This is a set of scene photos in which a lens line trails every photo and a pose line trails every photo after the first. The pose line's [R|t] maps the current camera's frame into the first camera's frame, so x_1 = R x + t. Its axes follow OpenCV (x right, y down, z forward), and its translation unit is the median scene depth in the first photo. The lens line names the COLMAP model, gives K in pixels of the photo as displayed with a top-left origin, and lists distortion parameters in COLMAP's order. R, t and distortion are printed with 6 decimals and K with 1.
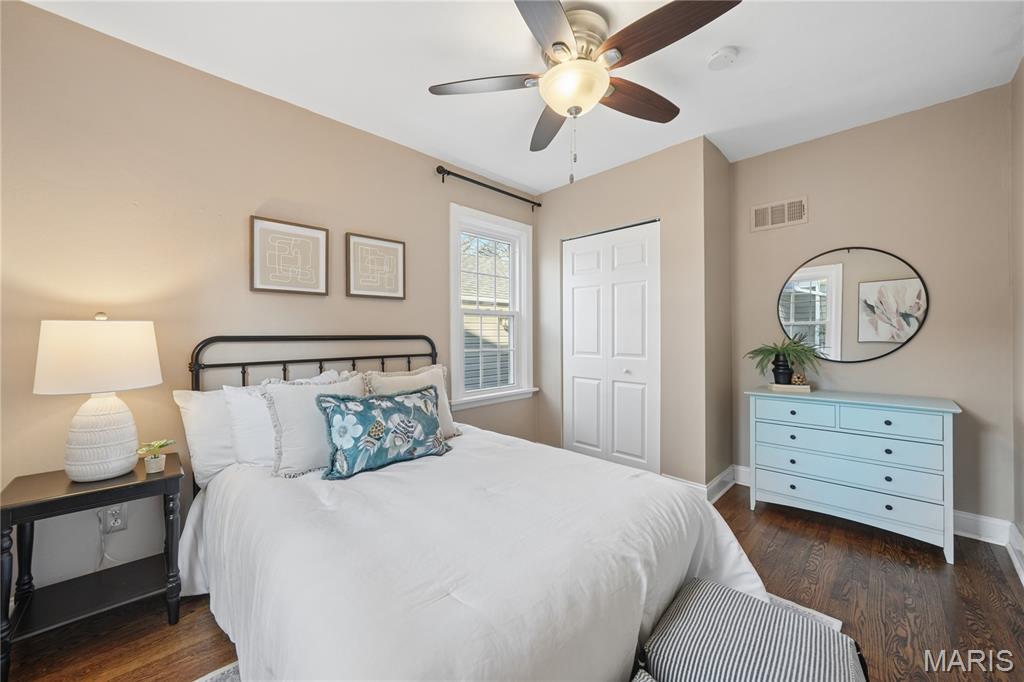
lens RADIAL K [[388.6, 0, 509.8], [0, 388.6, 340.2], [0, 0, 1]] dist [-0.000263, -0.000045]
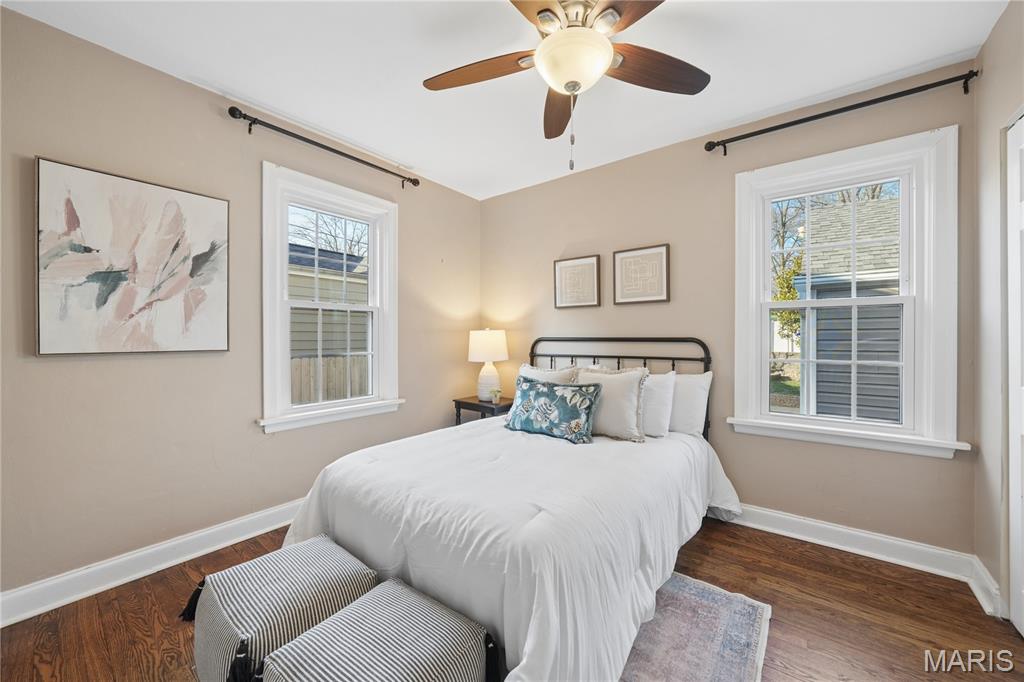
lens RADIAL K [[388.6, 0, 509.8], [0, 388.6, 340.2], [0, 0, 1]] dist [-0.000263, -0.000045]
pose [[0.125912, 0.012909, -0.991957, 0.924304], [-0.013611, 0.999844, 0.011283, -0.016295], [0.991948, 0.012081, 0.126068, 0.665398]]
